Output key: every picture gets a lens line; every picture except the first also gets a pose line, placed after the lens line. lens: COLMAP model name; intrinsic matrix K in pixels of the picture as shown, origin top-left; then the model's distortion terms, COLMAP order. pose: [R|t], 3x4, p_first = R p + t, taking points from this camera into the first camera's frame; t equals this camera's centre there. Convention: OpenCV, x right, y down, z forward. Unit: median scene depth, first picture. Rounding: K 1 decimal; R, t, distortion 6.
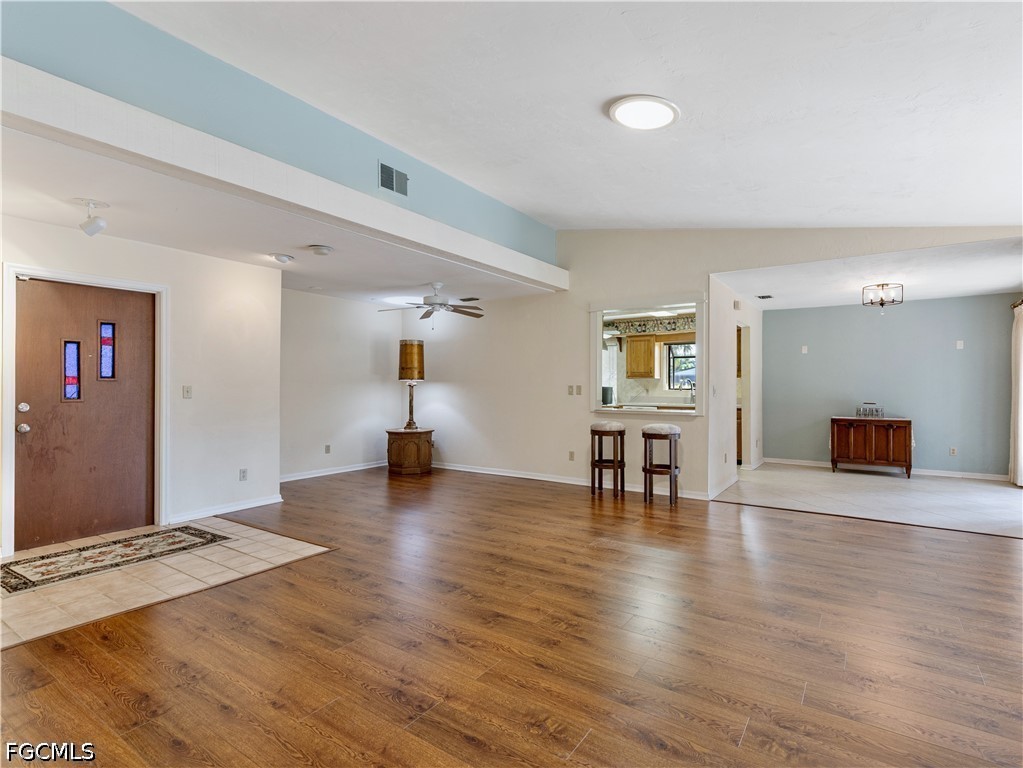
lens RADIAL K [[521.5, 0, 519.3], [0, 521.5, 384.2], [0, 0, 1]] dist [0.006075, 0.000339]
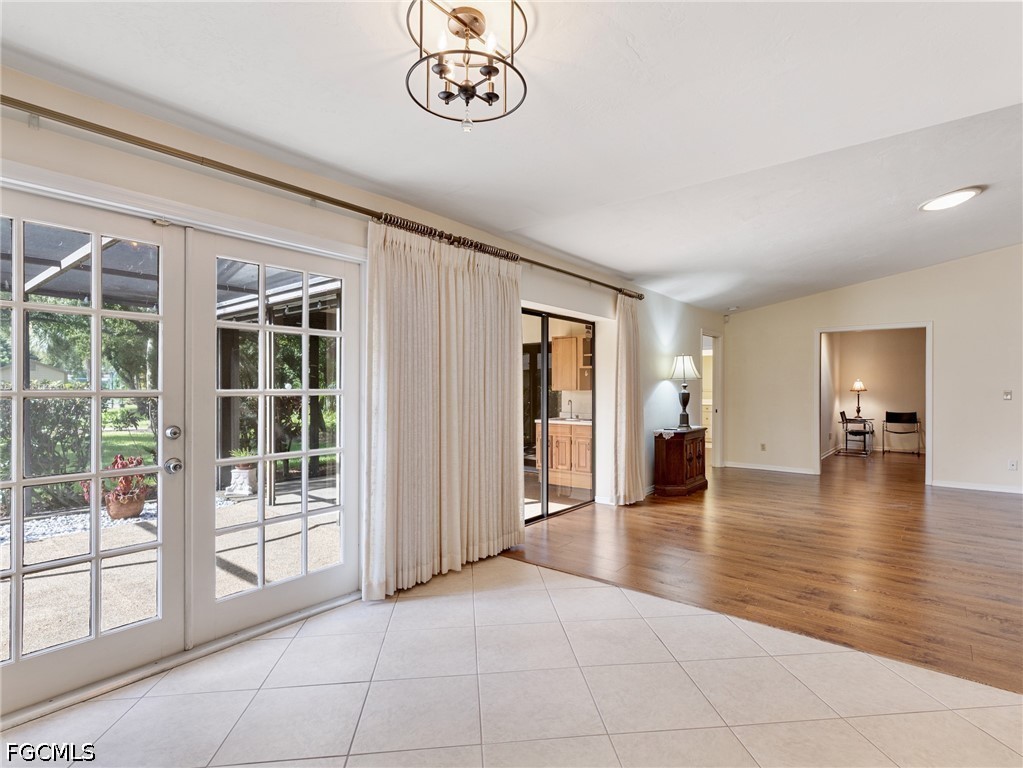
lens RADIAL K [[521.5, 0, 519.3], [0, 521.5, 384.2], [0, 0, 1]] dist [0.006075, 0.000339]
pose [[-0.996483, -0.003094, 0.083743, 0.726403], [-0.003705, 0.999968, -0.007146, -0.001212], [-0.083719, -0.007431, -0.996462, 1.428279]]
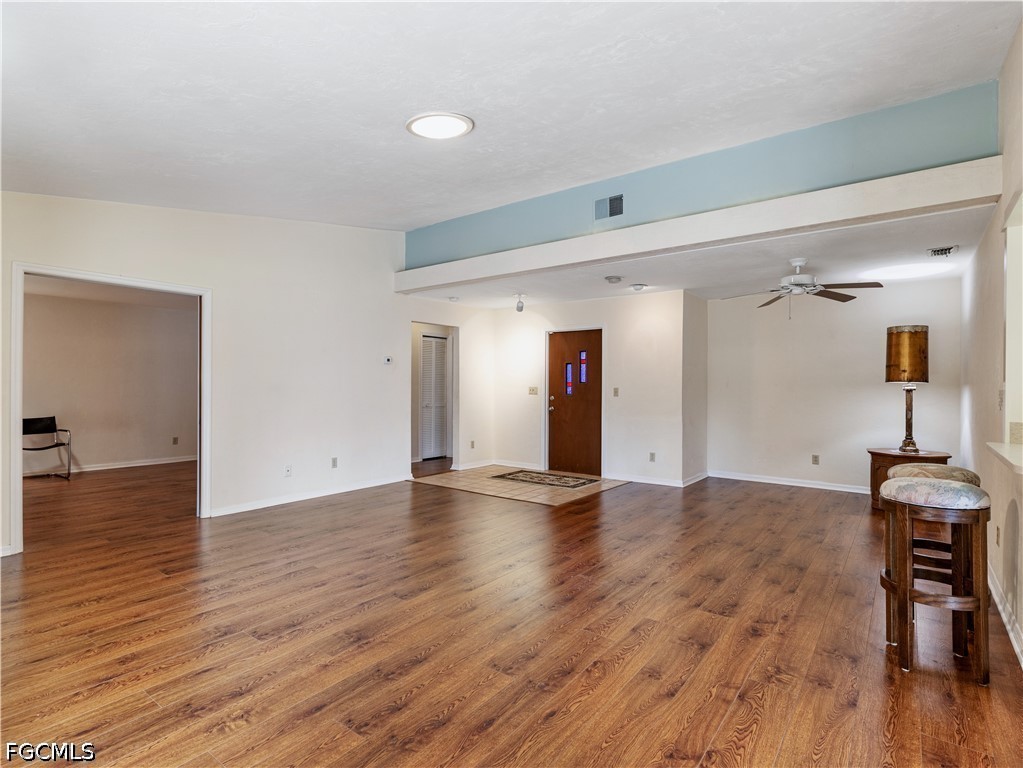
lens RADIAL K [[521.5, 0, 519.3], [0, 521.5, 384.2], [0, 0, 1]] dist [0.006075, 0.000339]
pose [[-0.049548, -0.004839, -0.998760, 0.720546], [-0.004385, 0.999980, -0.004628, 0.001021], [0.998762, 0.004150, -0.049568, 0.686506]]
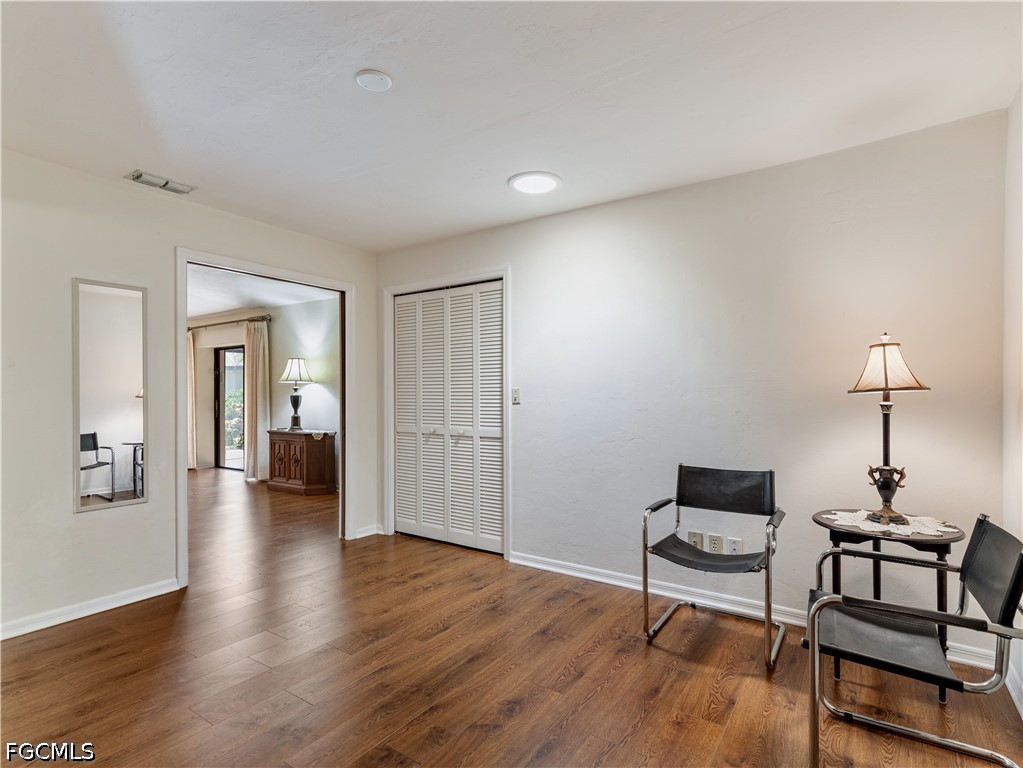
lens RADIAL K [[519.4, 0, 523.3], [0, 519.4, 394.2], [0, 0, 1]] dist [0.004831, 0.000643]
pose [[-0.005334, -0.000299, 0.999986, -0.733147], [0.002255, 0.999997, 0.000311, 0.006426], [-0.999983, 0.002257, -0.005334, -0.282719]]
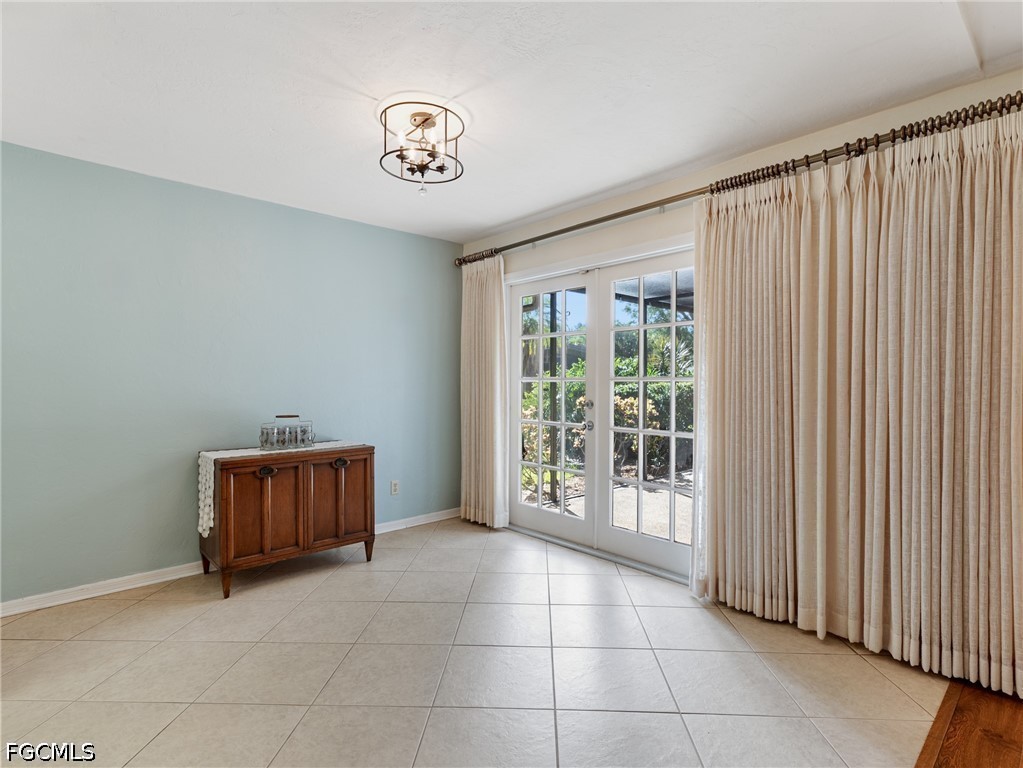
lens RADIAL K [[515.6, 0, 515.7], [0, 515.6, 386.7], [0, 0, 1]] dist [0.003120, 0.000662]
pose [[0.234737, -0.014515, 0.971950, 0.372647], [-0.002395, 0.999877, 0.015511, 0.004007], [-0.972056, -0.005969, 0.234674, 0.945138]]
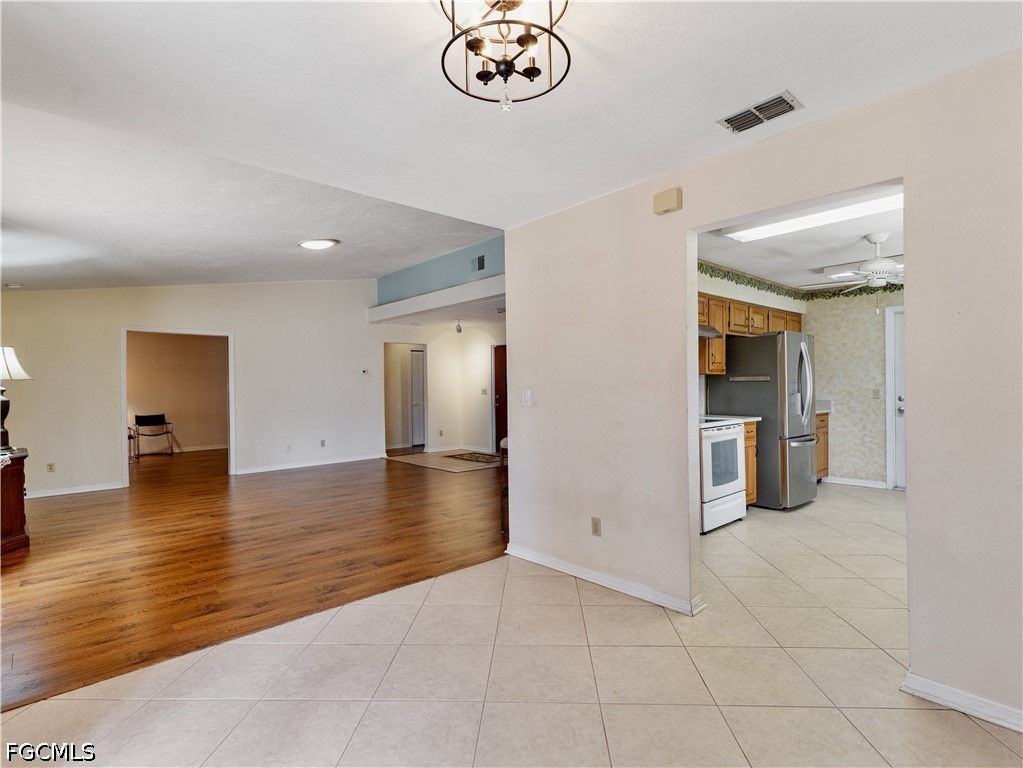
lens RADIAL K [[525.2, 0, 520.6], [0, 525.2, 384.1], [0, 0, 1]] dist [0.003227, 0.000707]
pose [[-0.231332, -0.001985, -0.972873, 1.062847], [0.013907, 0.999889, -0.005347, -0.001786], [0.972775, -0.014766, -0.231279, 1.198937]]
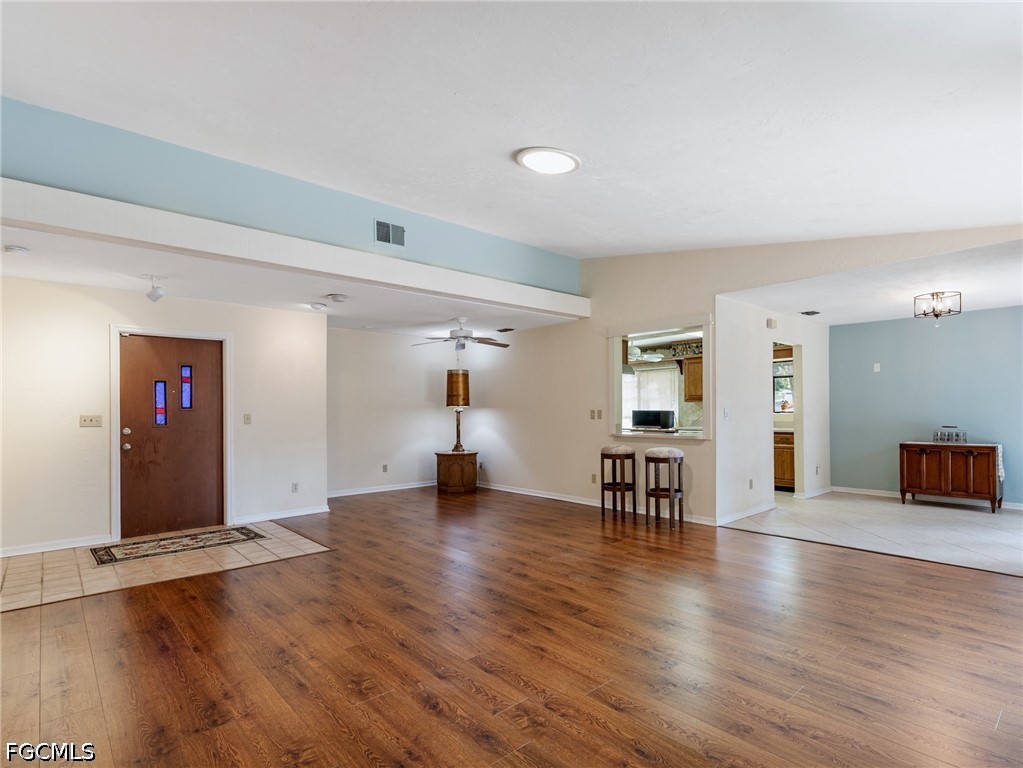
lens RADIAL K [[526.8, 0, 522.3], [0, 526.8, 408.5], [0, 0, 1]] dist [0.005594, 0.000447]
pose [[0.970998, -0.010886, -0.238841, 0.251437], [0.010797, 0.999940, -0.001681, -0.000257], [0.238845, -0.000946, 0.971057, -0.047493]]
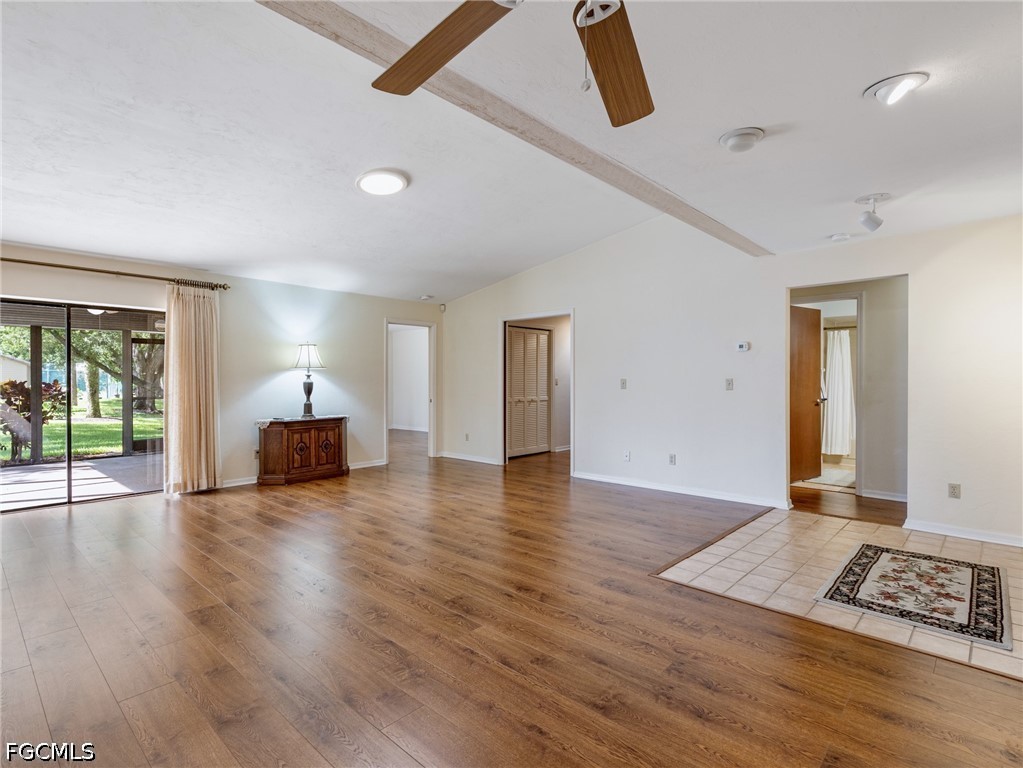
lens RADIAL K [[521.5, 0, 519.3], [0, 521.5, 384.2], [0, 0, 1]] dist [0.006075, 0.000339]
pose [[-0.988563, -0.001586, 0.150797, -0.188466], [-0.000096, 0.999951, 0.009893, 0.001317], [-0.150805, 0.009765, -0.988515, 1.311840]]
